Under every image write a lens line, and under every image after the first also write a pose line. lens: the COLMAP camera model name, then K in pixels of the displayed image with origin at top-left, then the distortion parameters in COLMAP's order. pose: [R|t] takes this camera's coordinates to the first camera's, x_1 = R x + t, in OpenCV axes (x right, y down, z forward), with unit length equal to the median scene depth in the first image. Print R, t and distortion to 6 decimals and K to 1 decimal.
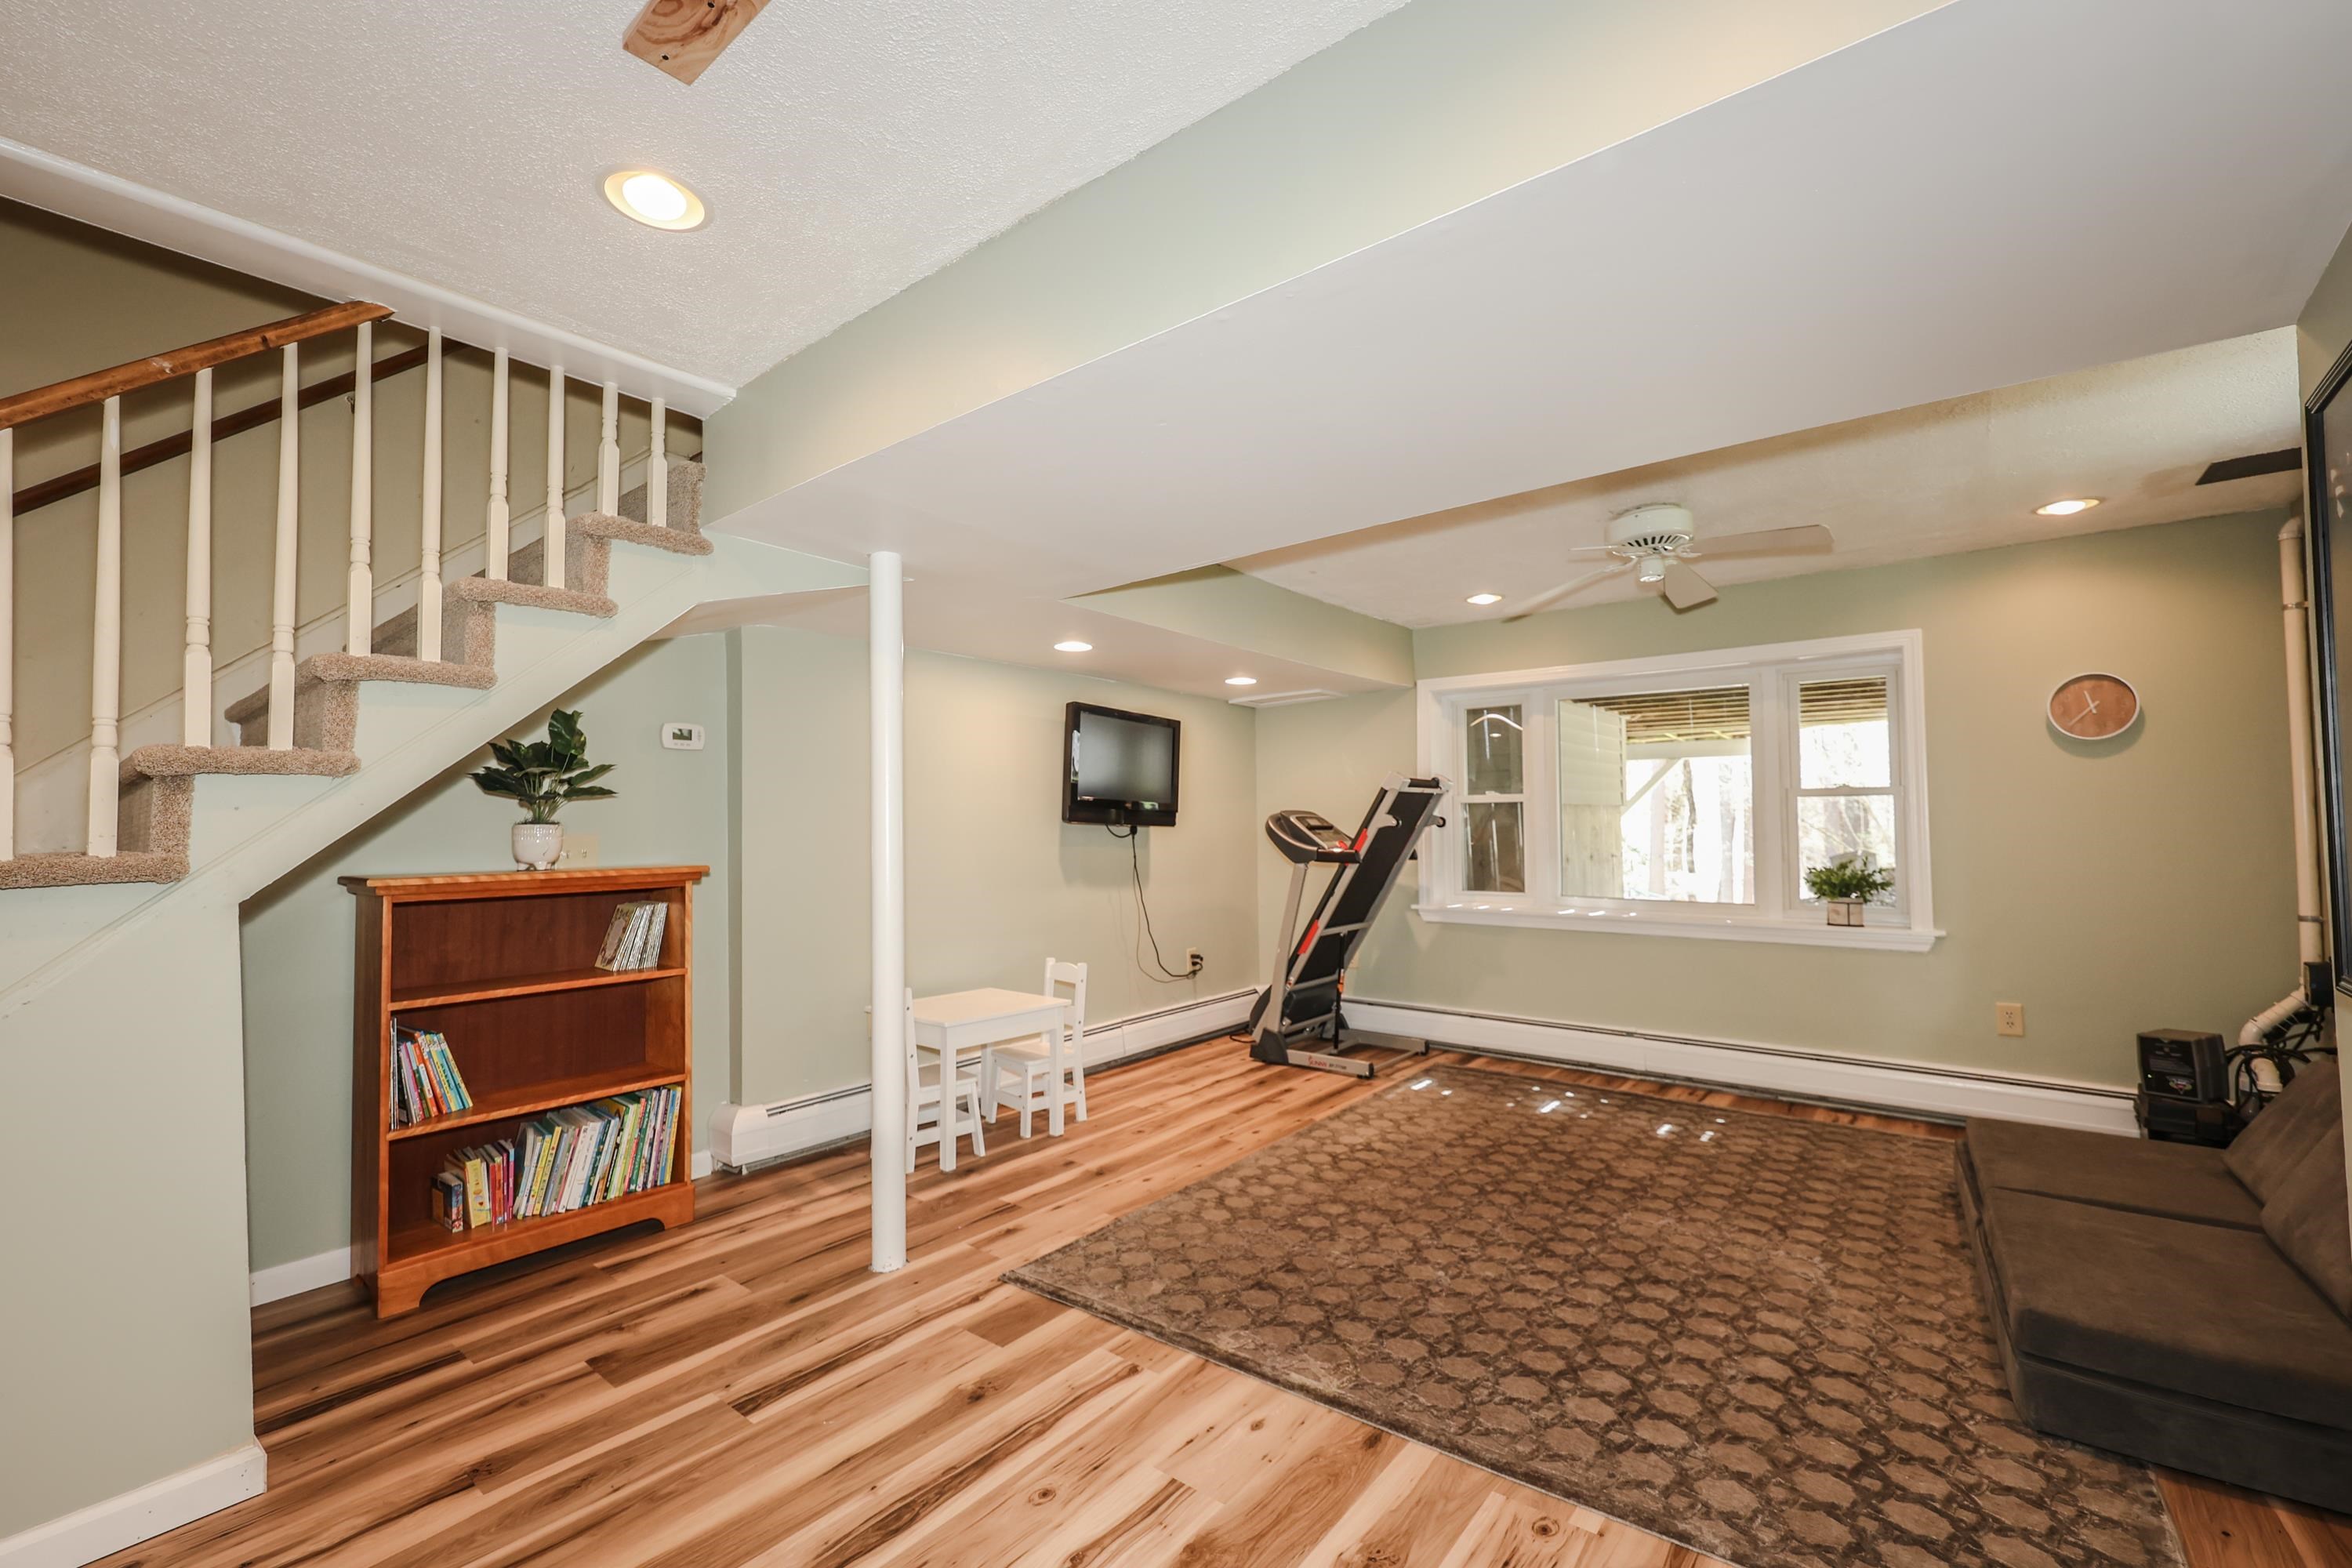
lens RADIAL K [[944.7, 0, 1181.5], [0, 944.7, 828.2], [0, 0, 1]] dist [0.002526, 0.000179]
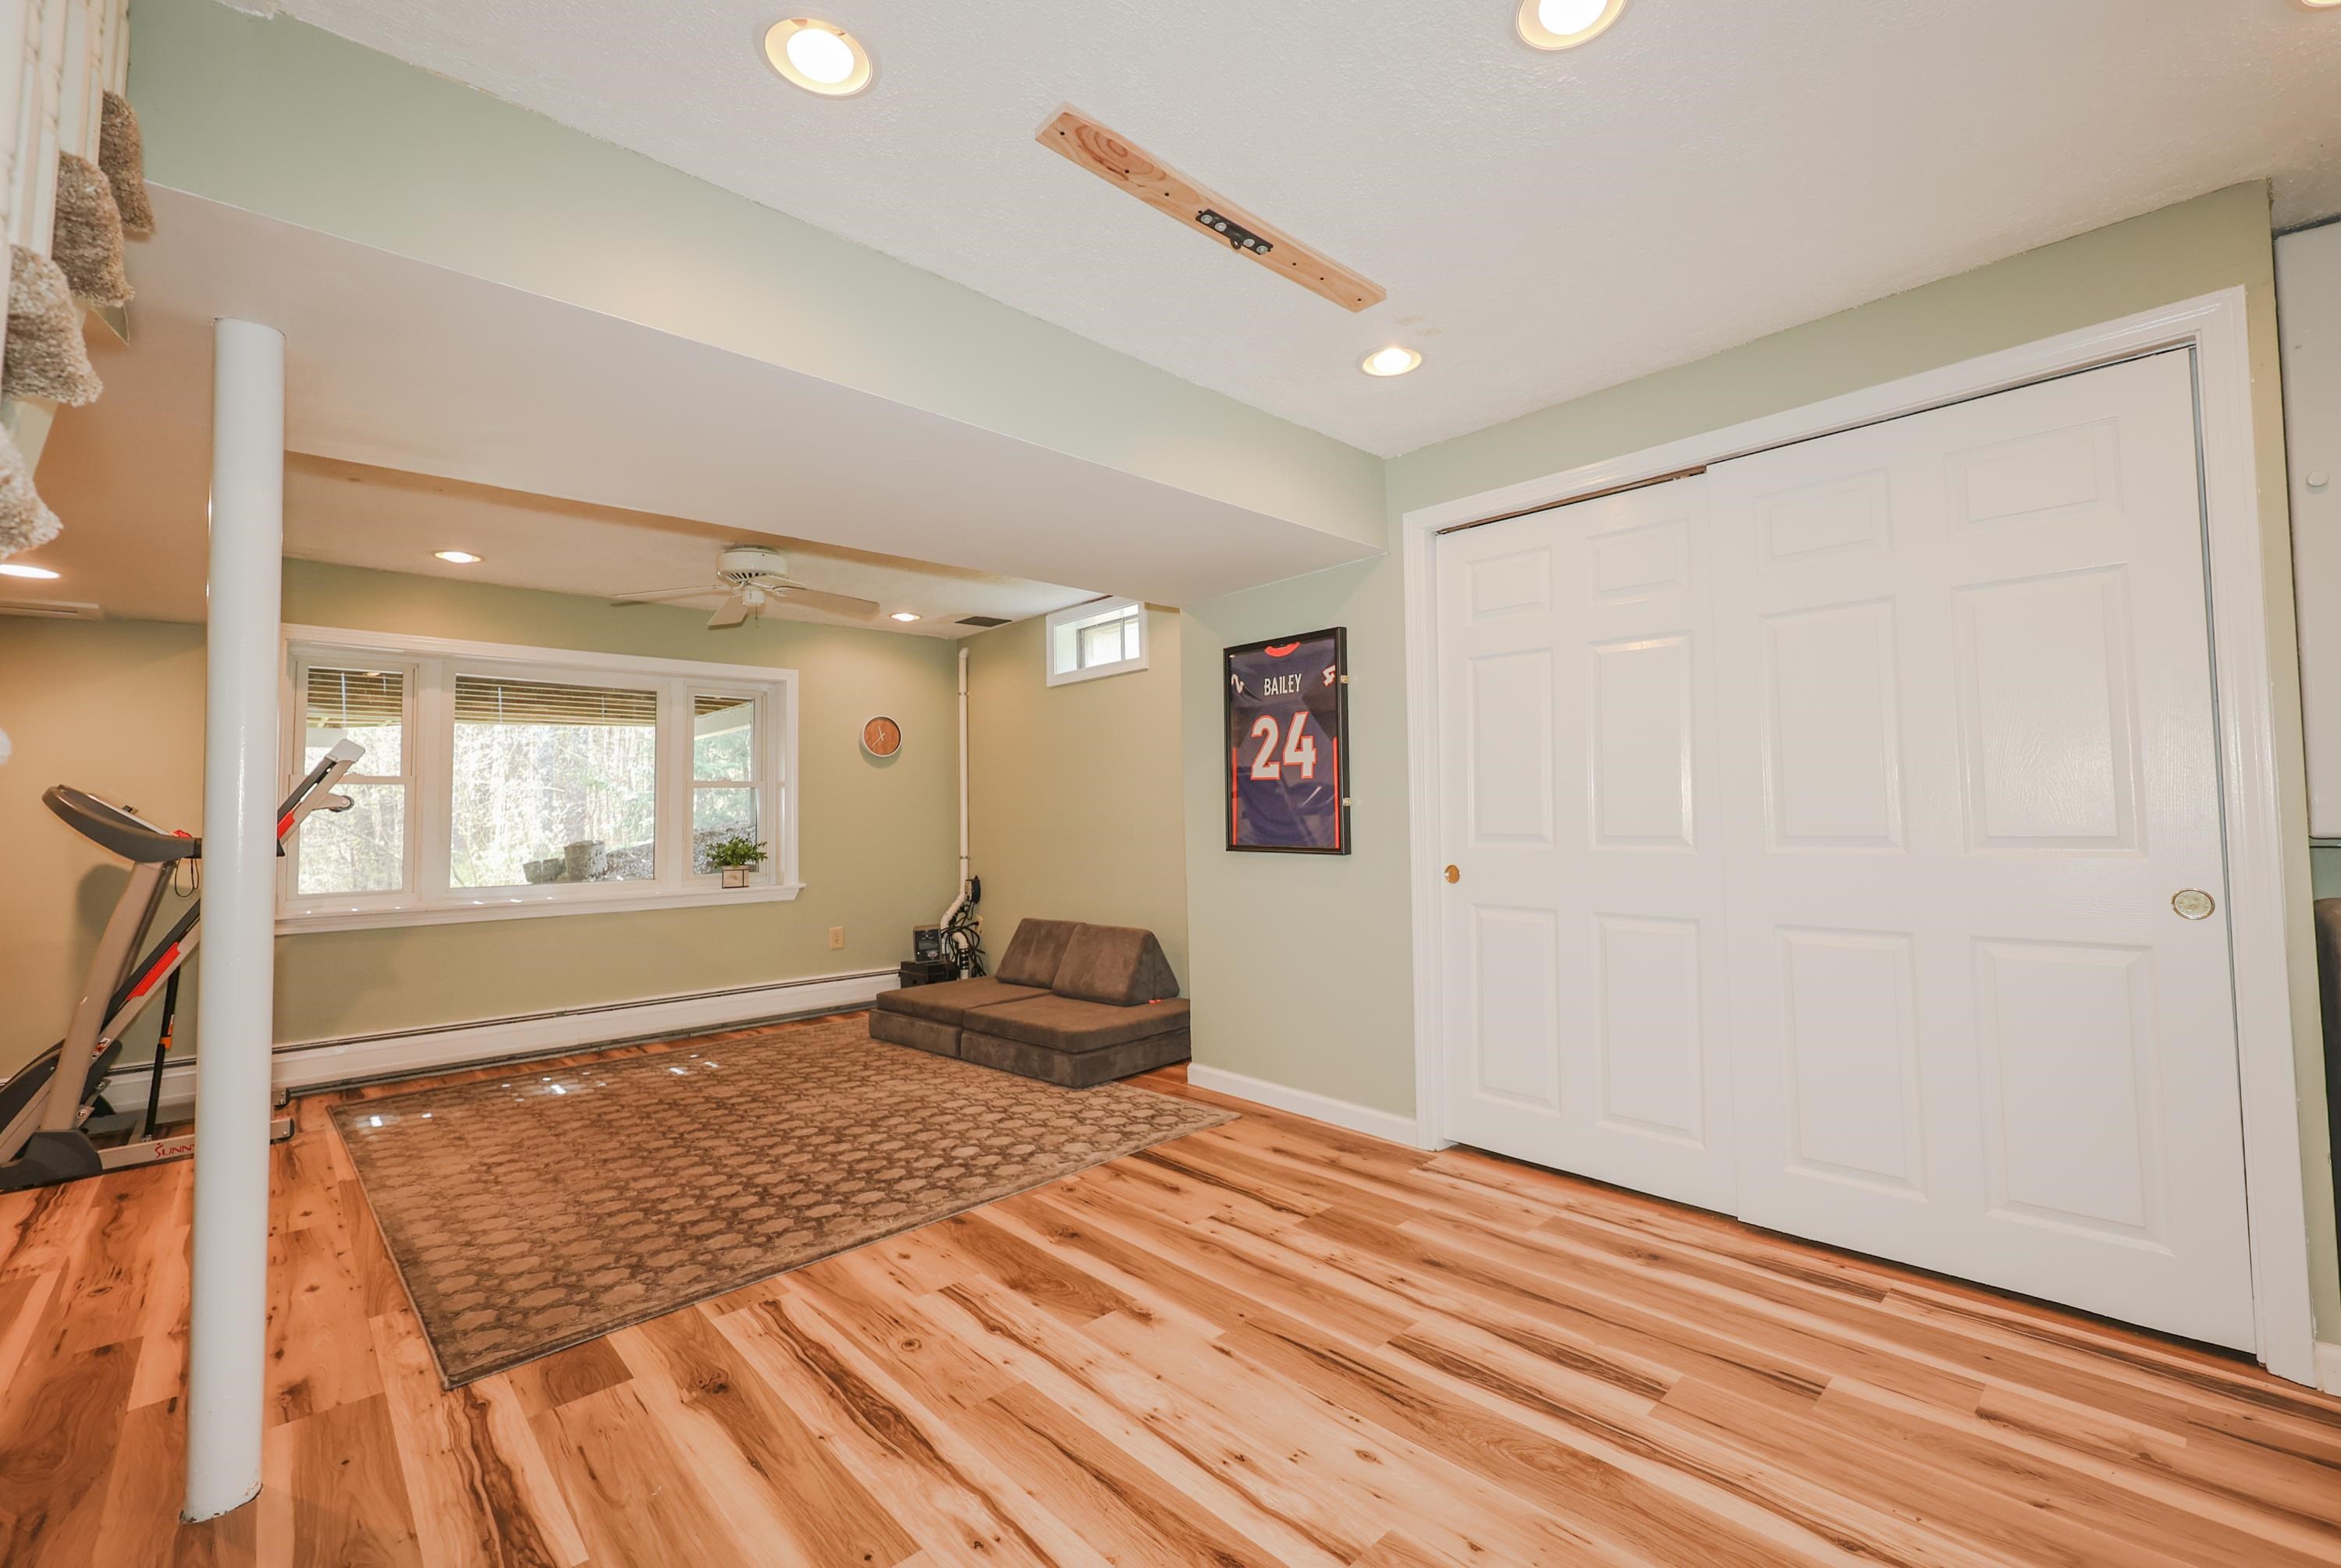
lens RADIAL K [[963.1, 0, 1170.8], [0, 963.1, 791.4], [0, 0, 1]] dist [0.001463, 0.000327]
pose [[0.182318, 0.031303, 0.982741, -0.699433], [0.018327, 0.999211, -0.035228, 0.042283], [-0.983069, 0.024434, 0.181601, 0.252378]]
